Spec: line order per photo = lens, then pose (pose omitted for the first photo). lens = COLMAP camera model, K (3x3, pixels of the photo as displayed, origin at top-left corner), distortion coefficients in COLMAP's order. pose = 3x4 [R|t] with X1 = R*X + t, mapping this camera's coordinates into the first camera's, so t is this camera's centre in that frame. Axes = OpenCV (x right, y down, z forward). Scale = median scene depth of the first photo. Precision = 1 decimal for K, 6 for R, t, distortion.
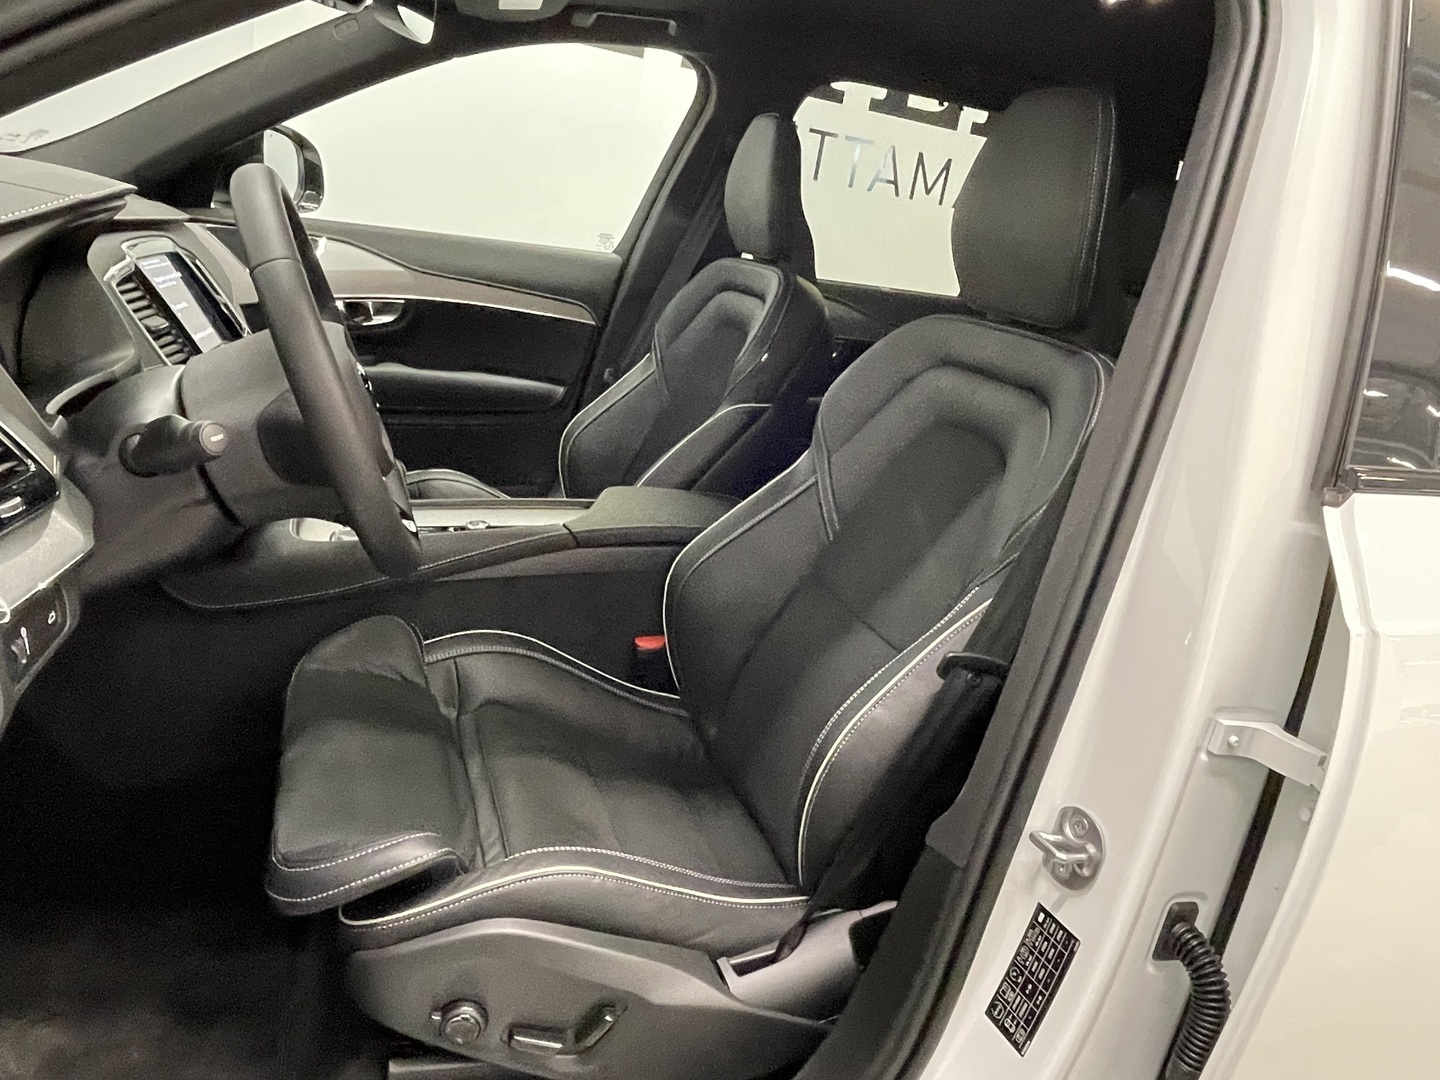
lens RADIAL K [[1026.3, 0, 720.0], [0, 1026.3, 540.0], [0, 0, 1]] dist [-0.002637, 0.000259]
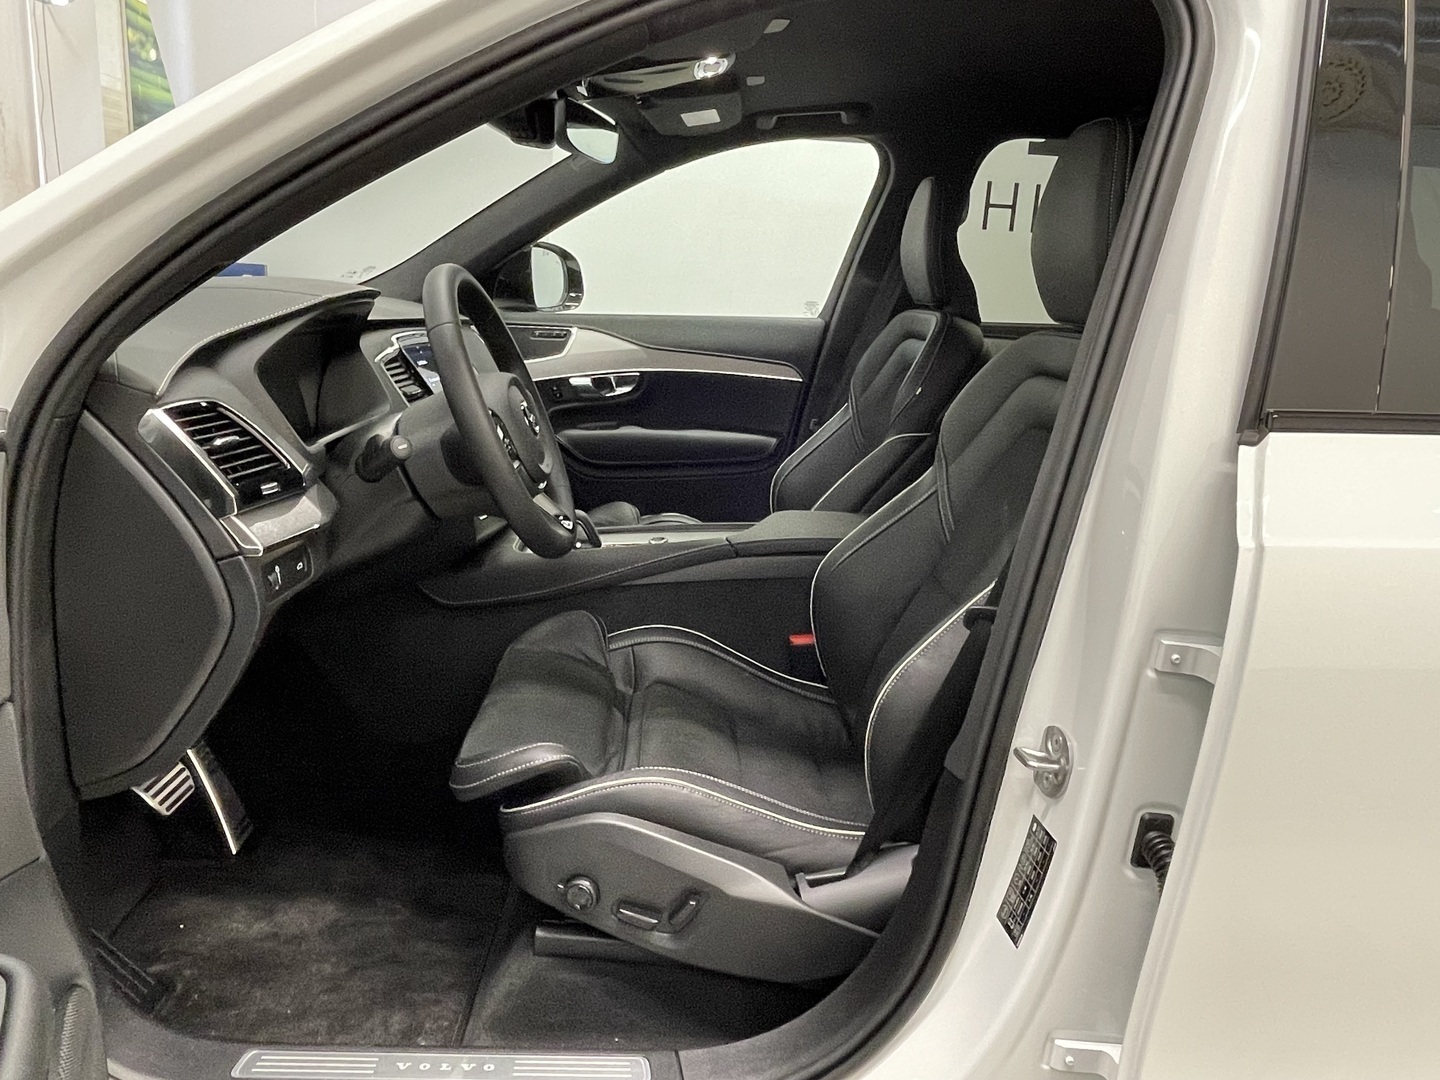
lens RADIAL K [[1026.3, 0, 720.0], [0, 1026.3, 540.0], [0, 0, 1]] dist [-0.002637, 0.000259]
pose [[0.951314, -0.035039, -0.306227, 0.252238], [0.010951, 0.996733, -0.080027, 0.101429], [0.308030, 0.072777, 0.948589, -0.158359]]
